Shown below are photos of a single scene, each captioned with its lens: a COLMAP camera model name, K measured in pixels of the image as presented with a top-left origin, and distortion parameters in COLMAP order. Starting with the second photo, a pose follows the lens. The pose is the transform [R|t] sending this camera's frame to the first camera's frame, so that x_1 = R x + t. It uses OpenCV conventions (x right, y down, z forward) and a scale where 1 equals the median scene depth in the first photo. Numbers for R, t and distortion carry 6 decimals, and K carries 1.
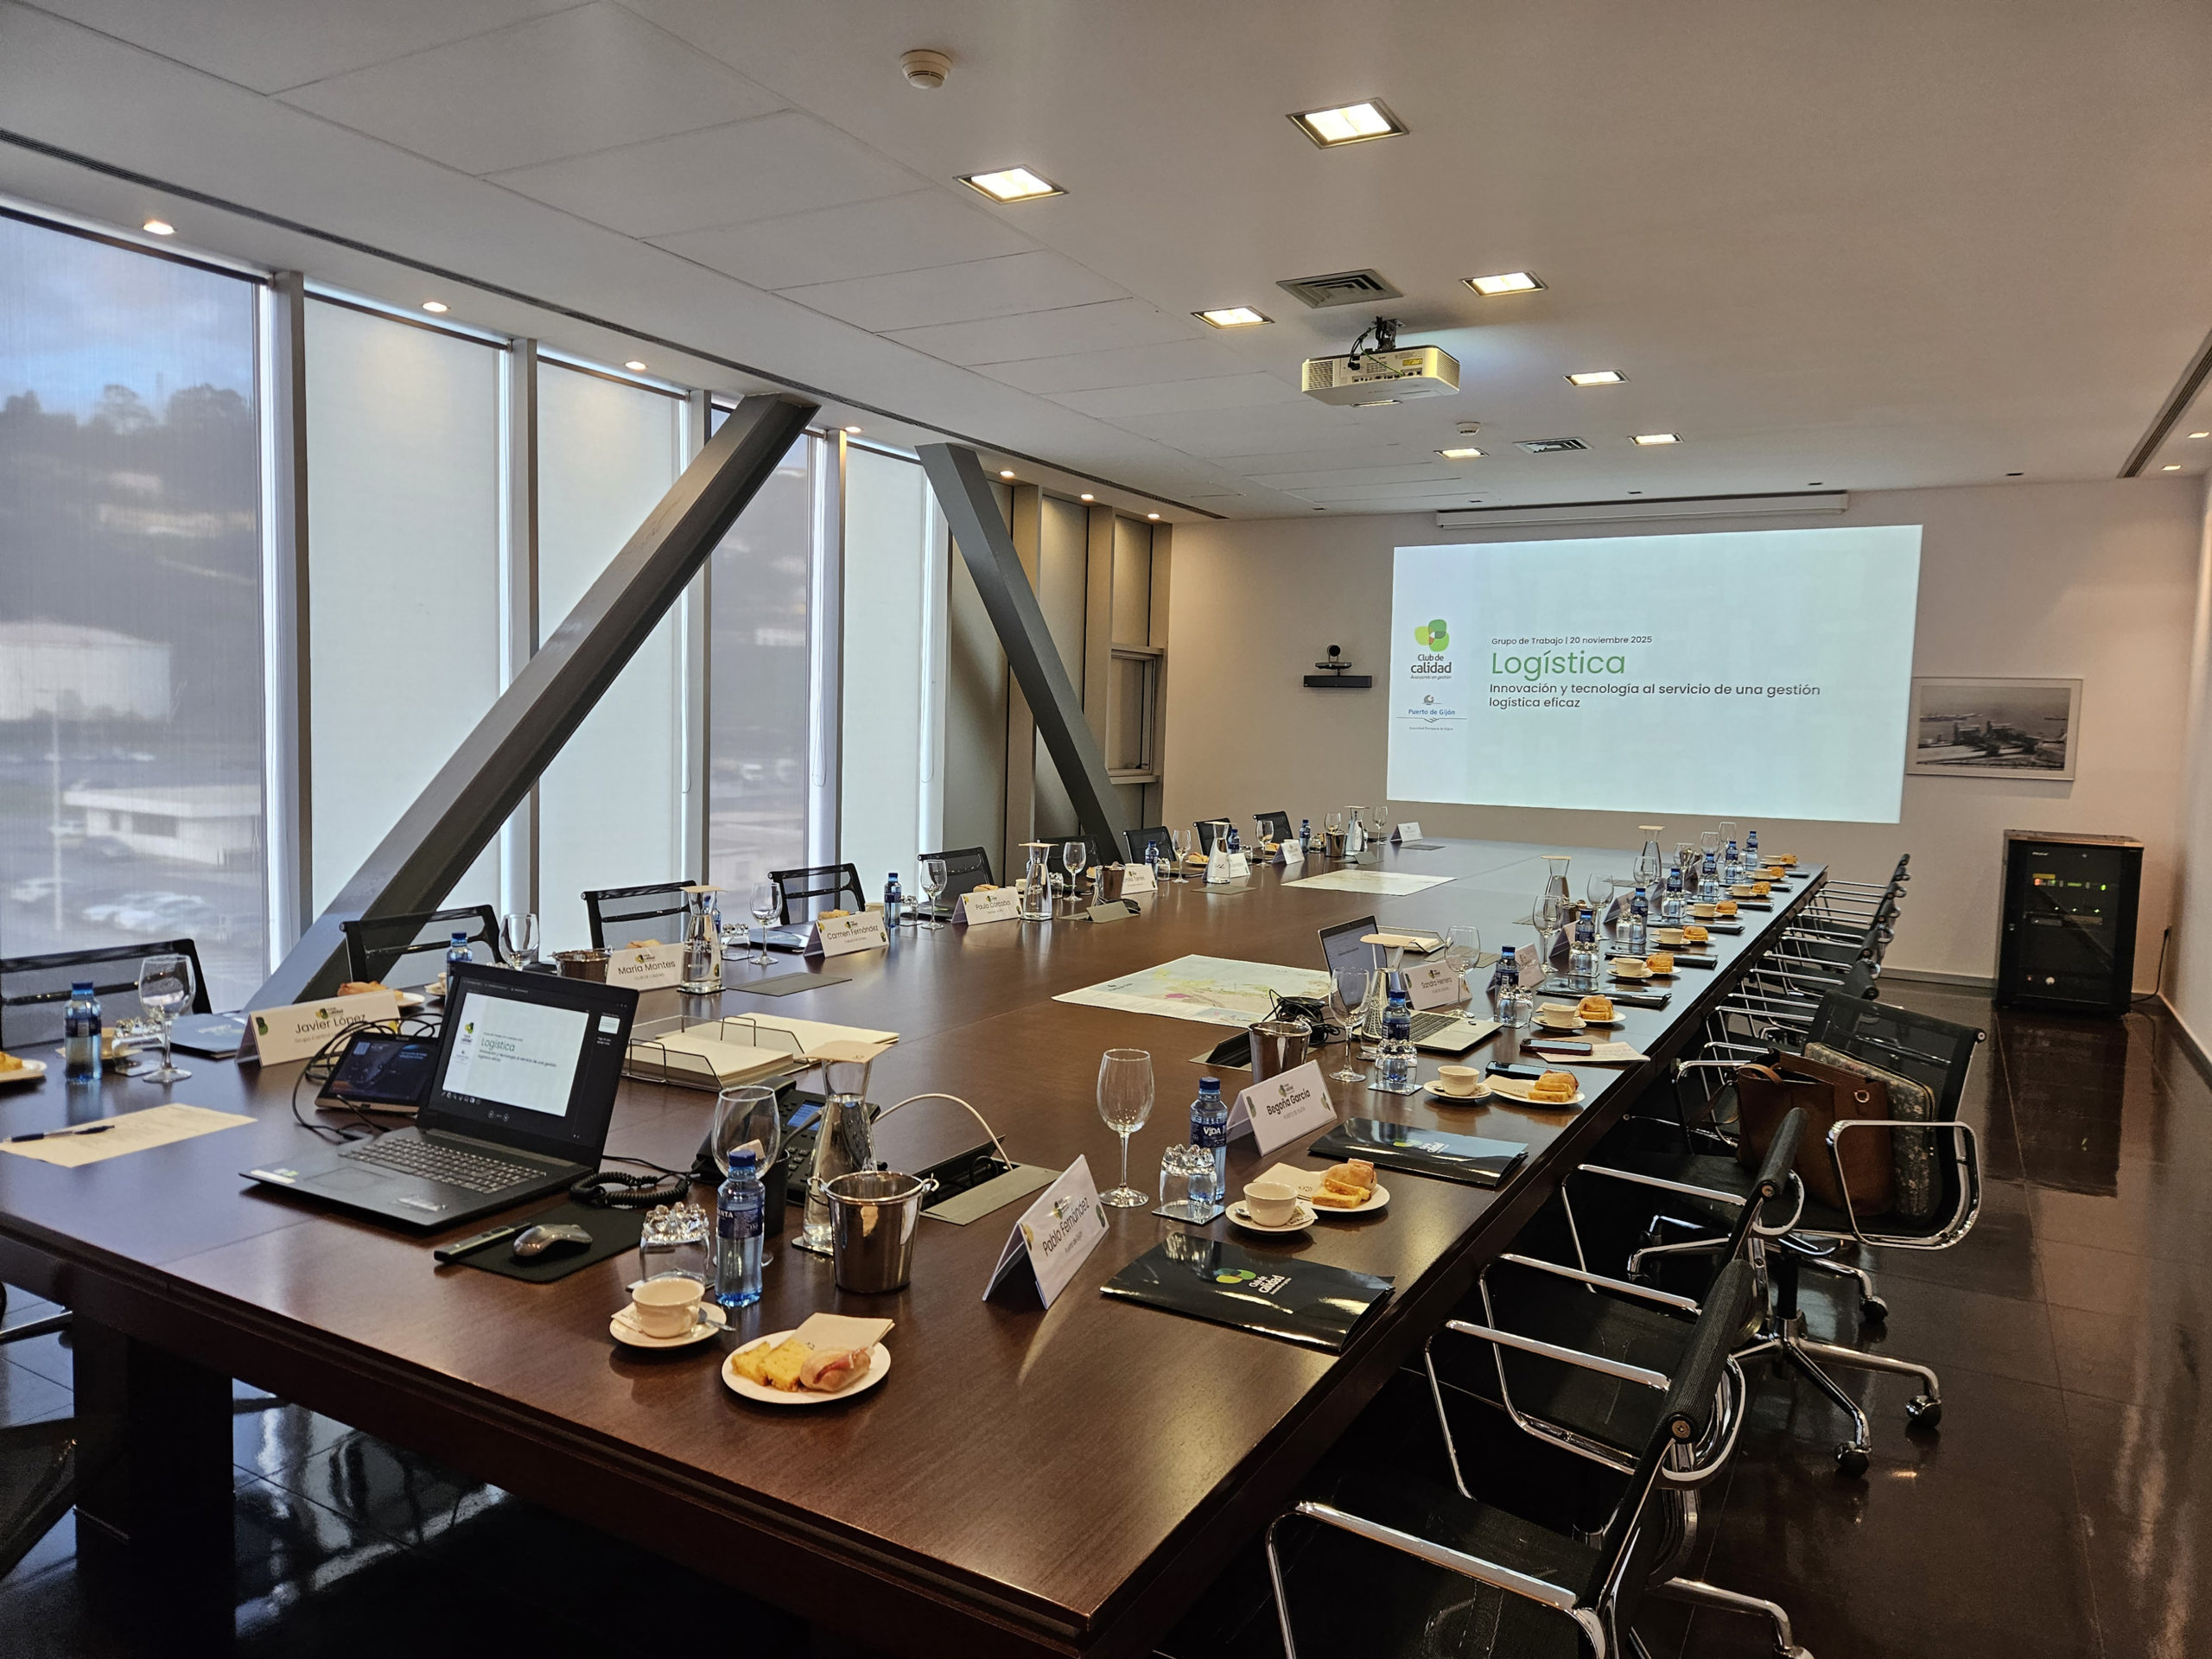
lens RADIAL K [[1477.9, 0, 1107.3], [0, 1477.9, 820.6], [0, 0, 1]] dist [0.085507, -0.071962]
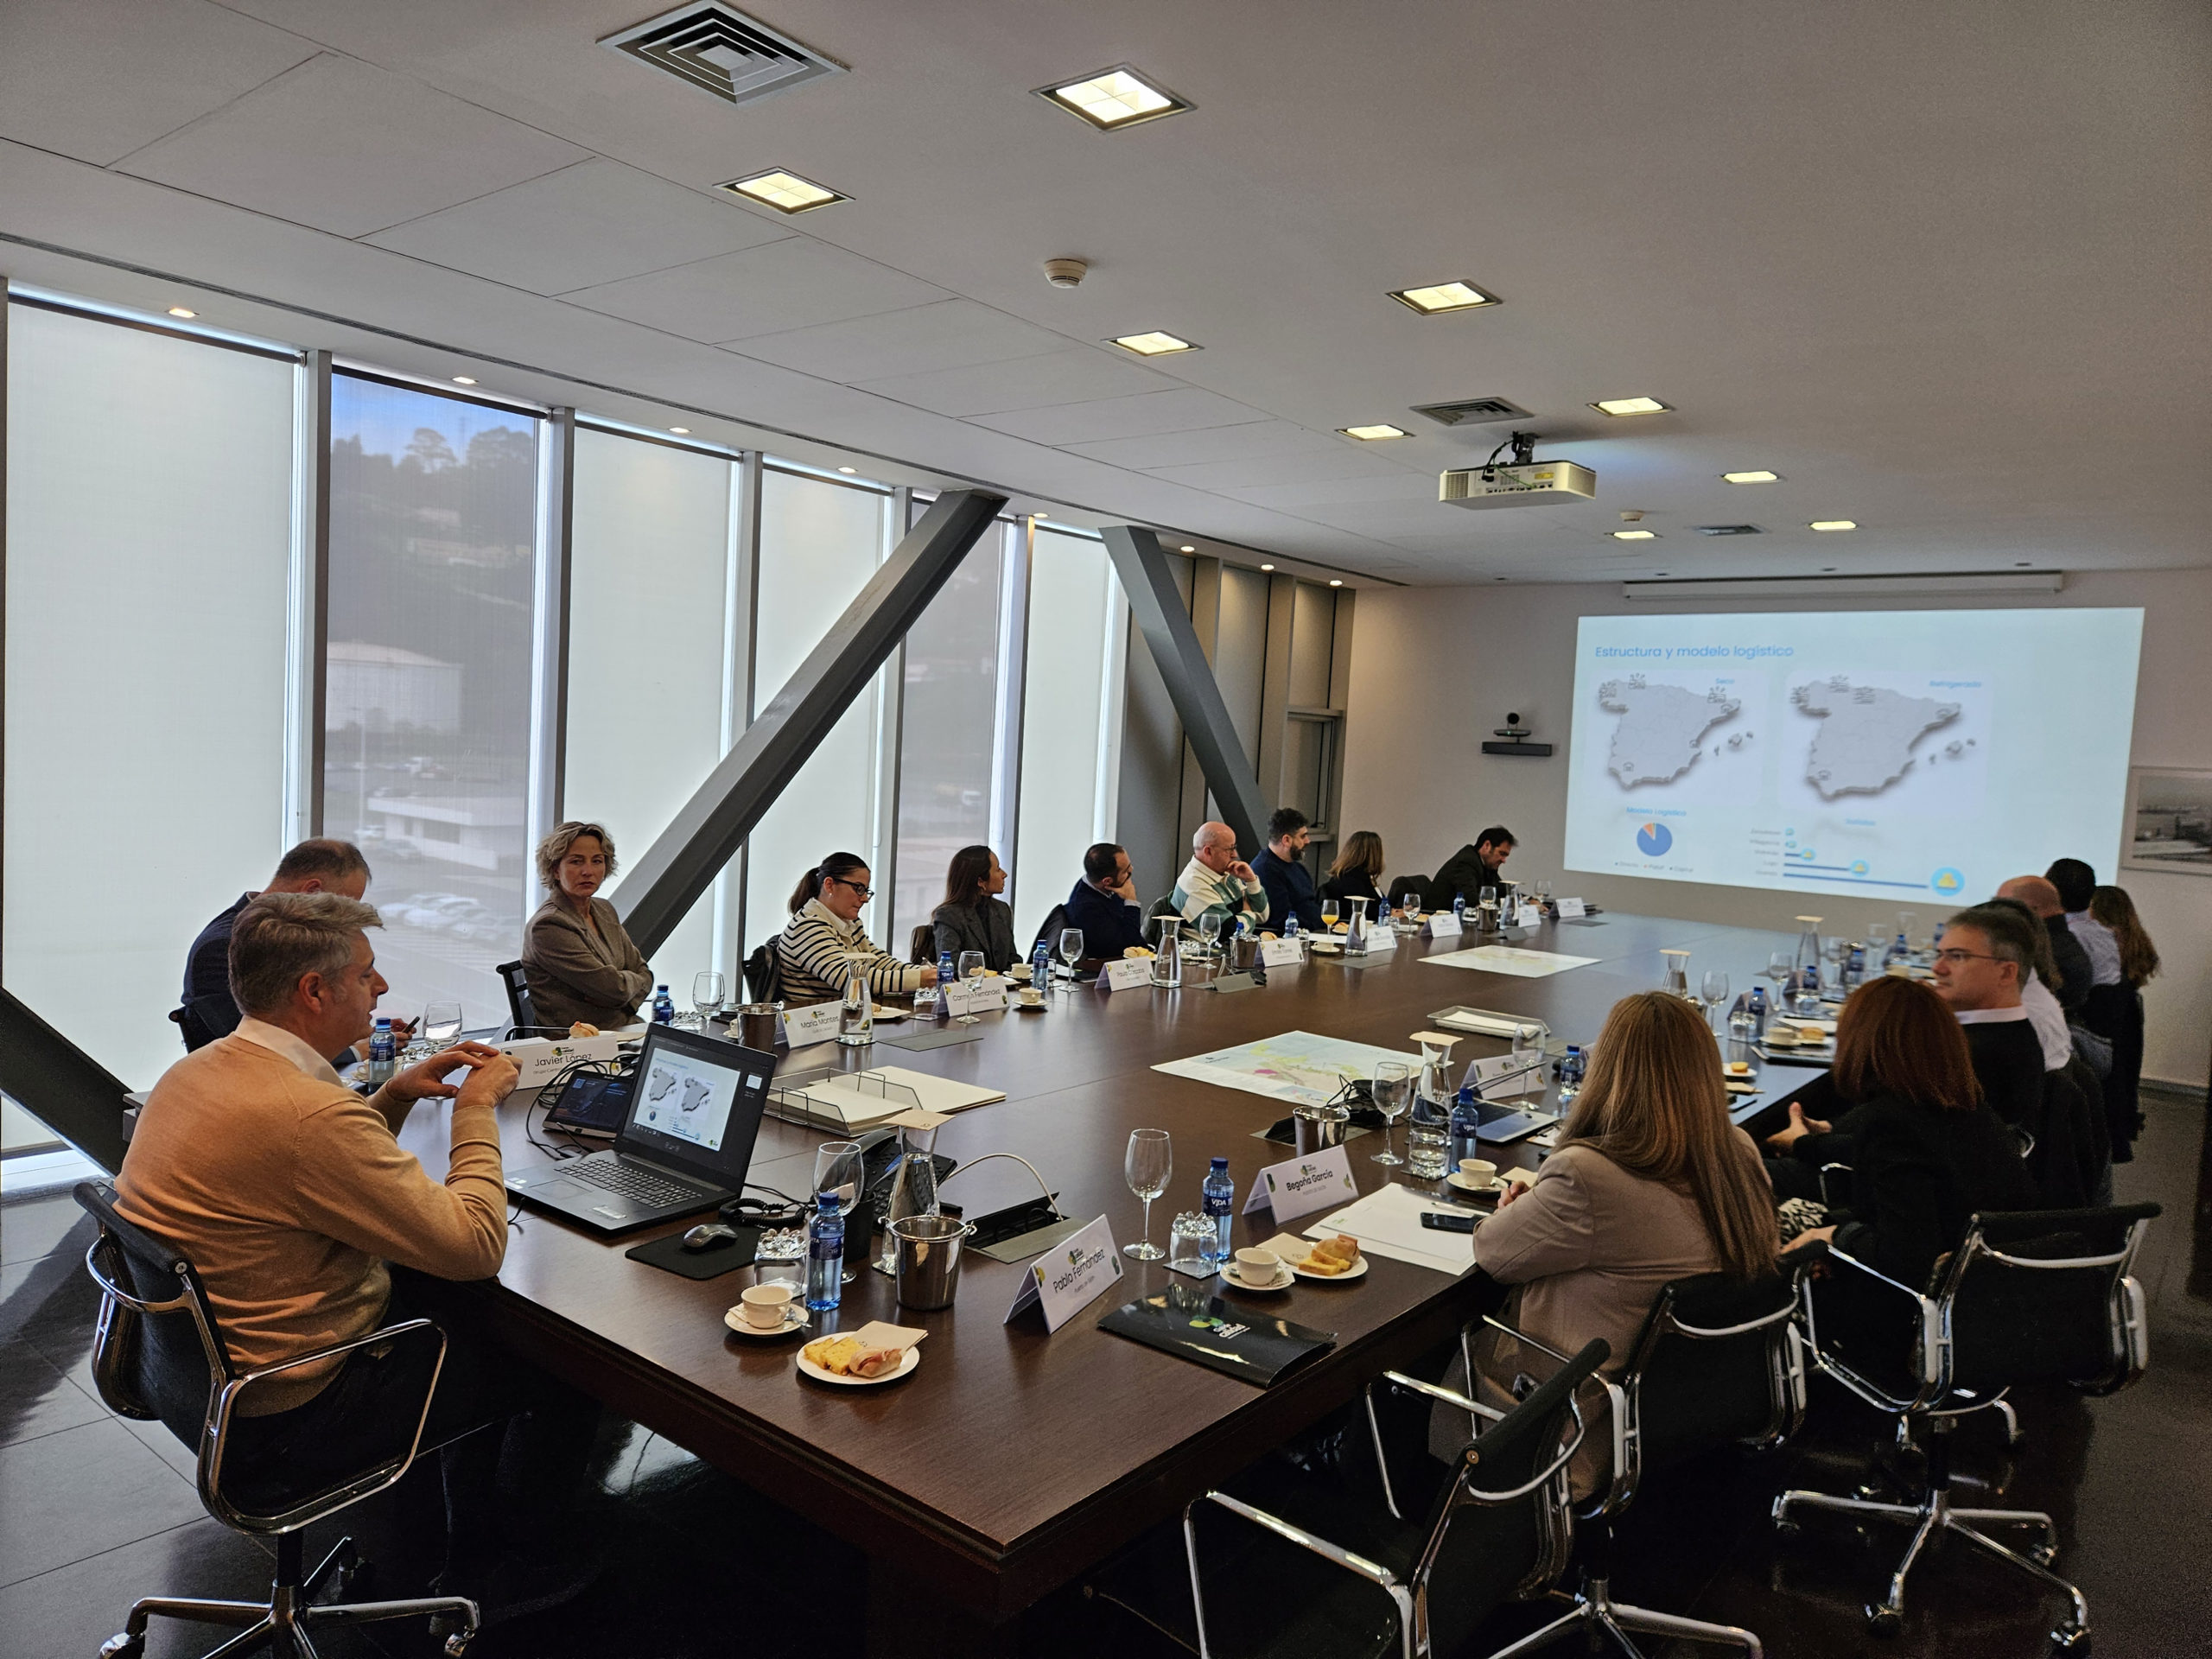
lens RADIAL K [[1492.5, 0, 1075.6], [0, 1492.5, 828.7], [0, 0, 1]] dist [0.084447, -0.079910]
pose [[0.985735, 0.034307, -0.164771, 0.062201], [-0.036917, 0.999236, -0.012798, -0.032208], [0.164206, 0.018698, 0.986249, -0.099483]]
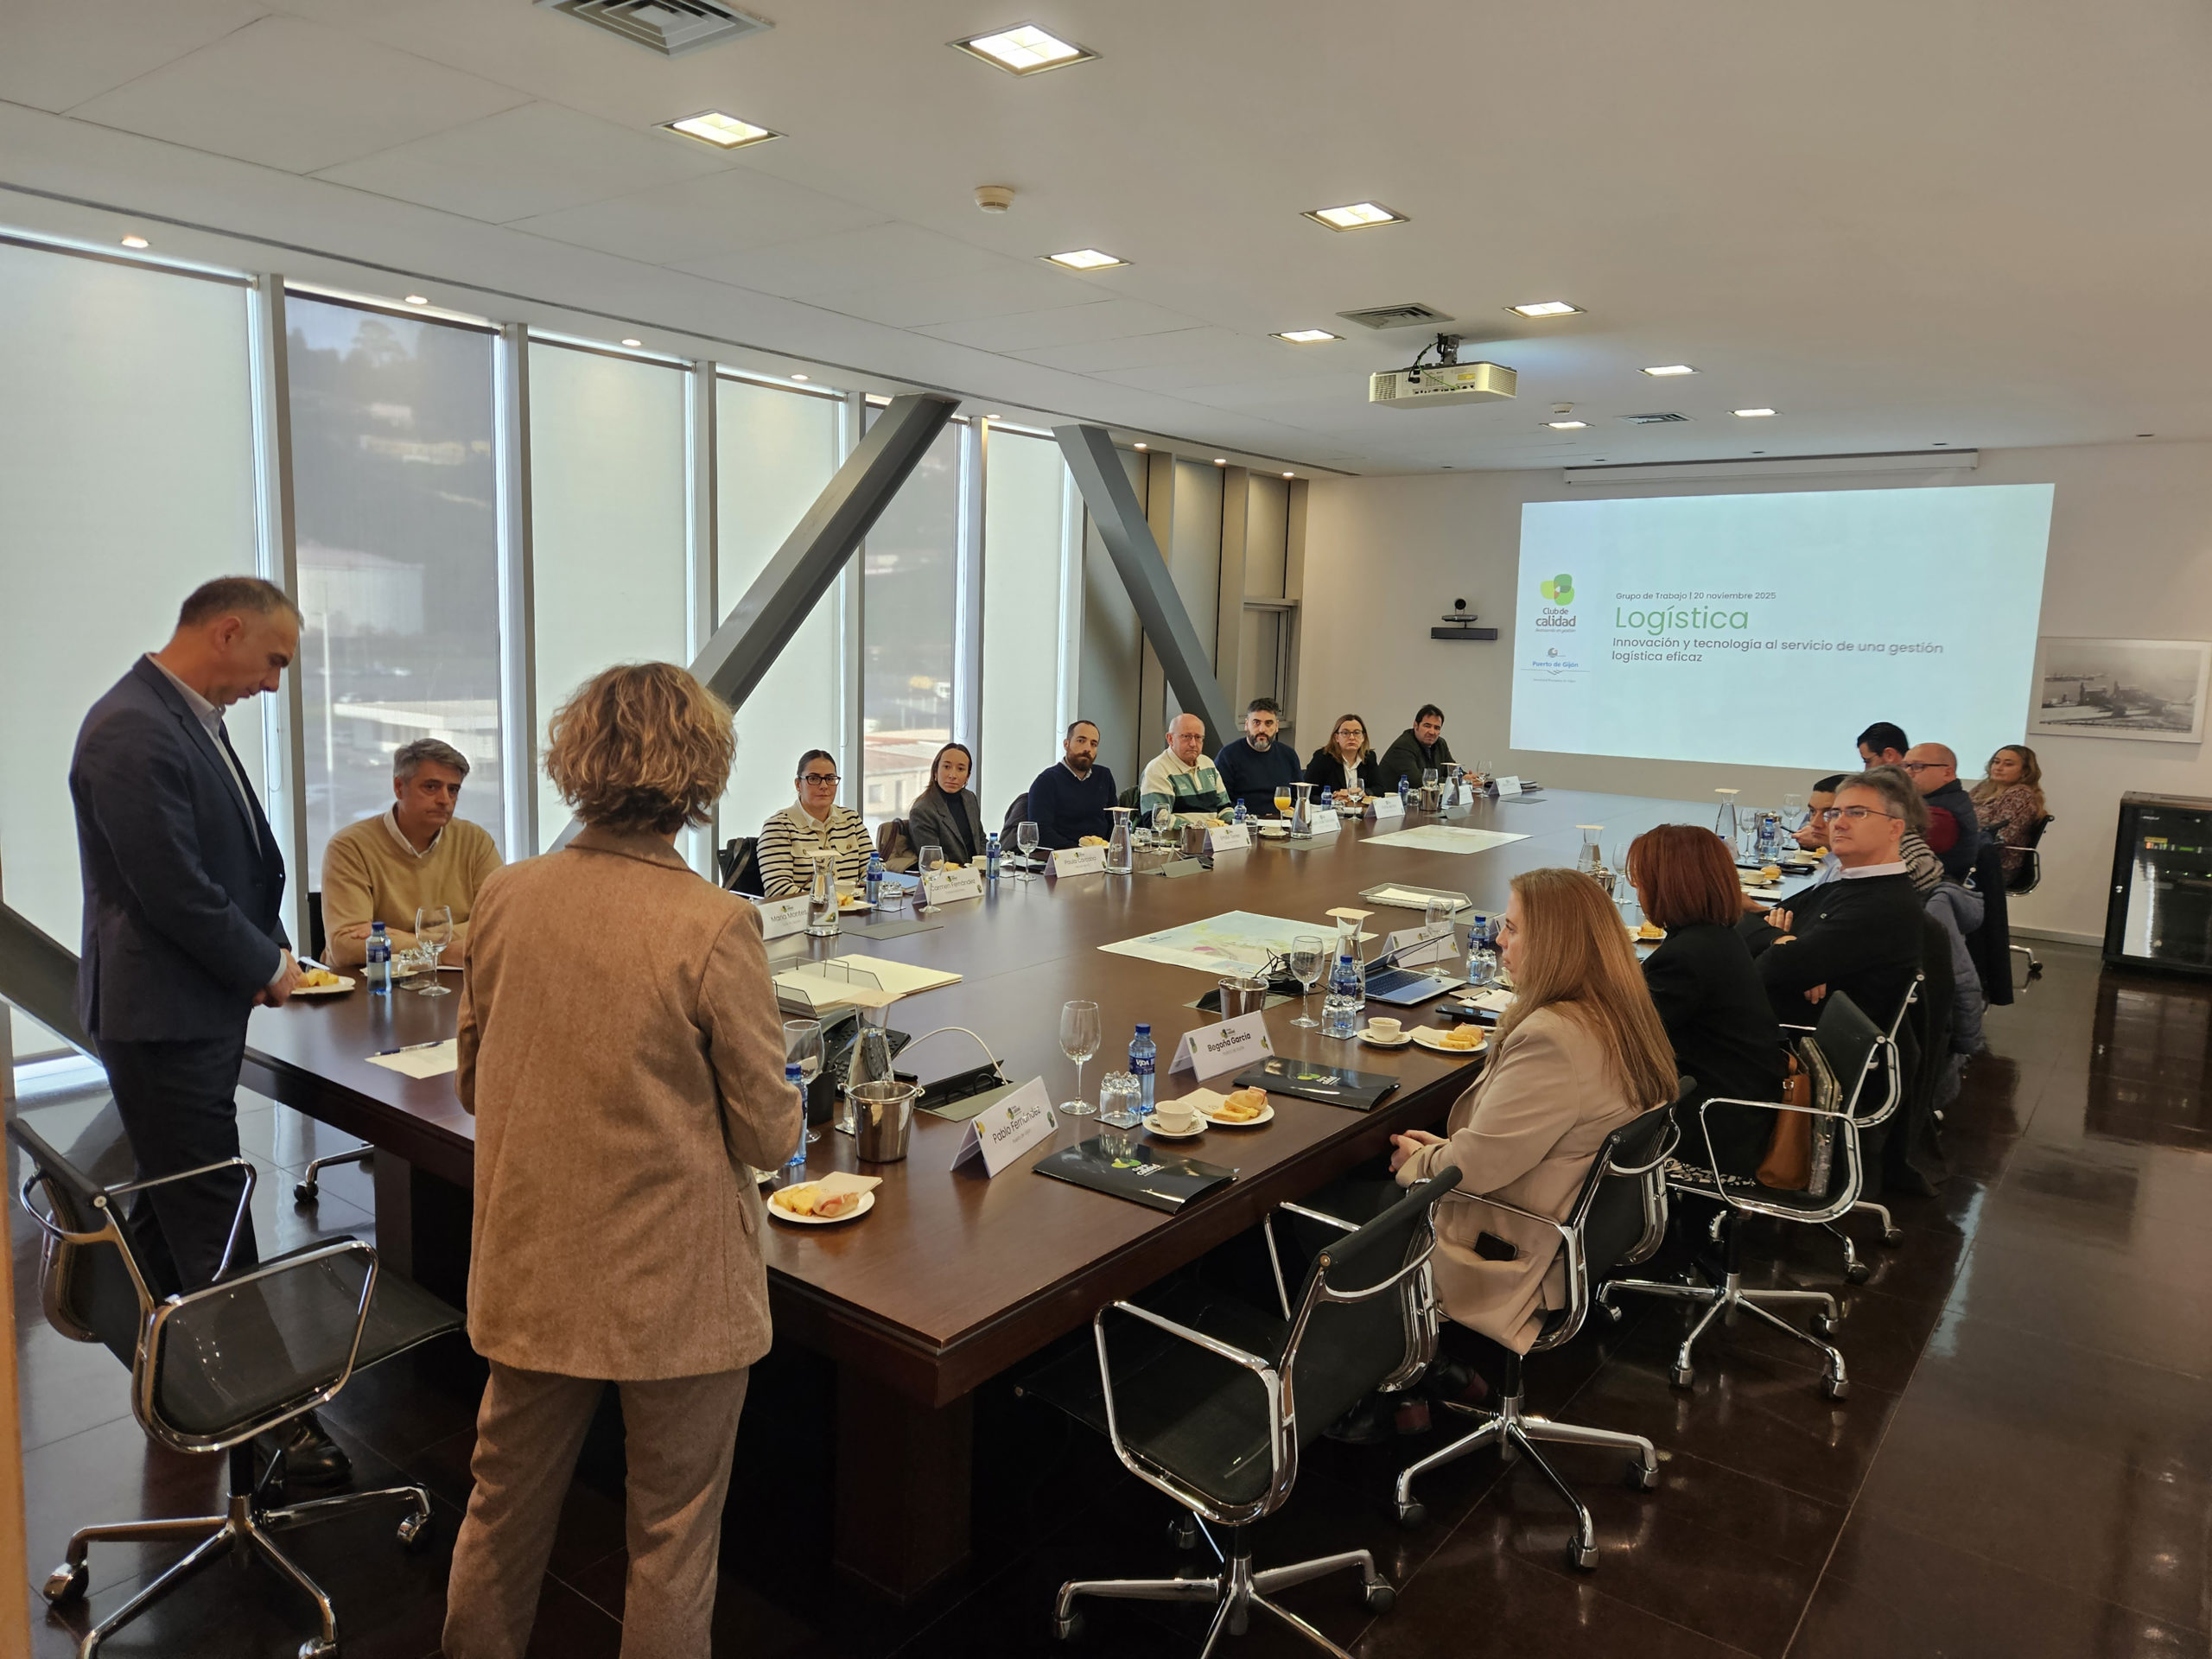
lens RADIAL K [[1485.9, 0, 1094.7], [0, 1485.9, 811.0], [0, 0, 1]] dist [0.086320, -0.079442]
pose [[0.990532, 0.017709, -0.136134, 0.088916], [-0.011026, 0.998704, 0.049685, -0.038665], [0.136837, -0.047714, 0.989444, -0.151379]]
